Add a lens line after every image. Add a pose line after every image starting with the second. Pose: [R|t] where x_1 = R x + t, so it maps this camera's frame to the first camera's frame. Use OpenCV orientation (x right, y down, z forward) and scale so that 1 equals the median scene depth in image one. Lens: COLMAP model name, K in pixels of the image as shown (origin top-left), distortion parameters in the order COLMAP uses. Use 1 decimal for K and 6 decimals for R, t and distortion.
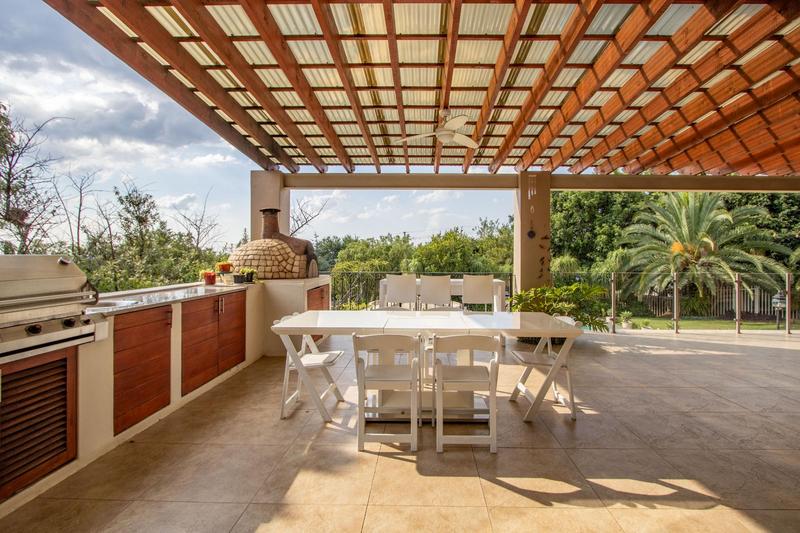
lens RADIAL K [[379.1, 0, 414.2], [0, 379.1, 257.5], [0, 0, 1]] dist [-0.019918, 0.000555]
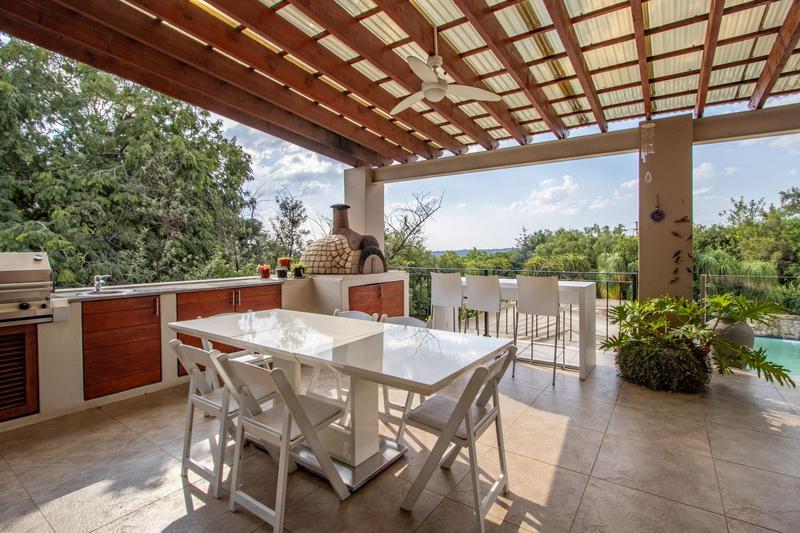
lens RADIAL K [[379.1, 0, 414.2], [0, 379.1, 257.5], [0, 0, 1]] dist [-0.019918, 0.000555]
pose [[0.842976, 0.002659, -0.537945, 0.111421], [0.005476, 0.999894, 0.013525, -0.000101], [0.537924, -0.014347, 0.842871, 0.081245]]
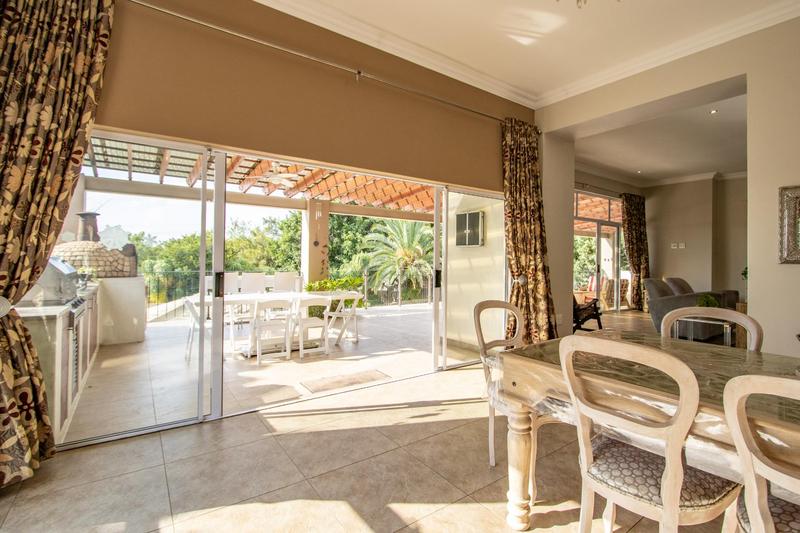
lens RADIAL K [[379.1, 0, 414.2], [0, 379.1, 257.5], [0, 0, 1]] dist [-0.019918, 0.000555]
pose [[0.796939, 0.010223, 0.603974, -0.094200], [-0.007582, 0.999947, -0.006921, -0.000576], [-0.604012, 0.000936, 0.796974, -0.131563]]
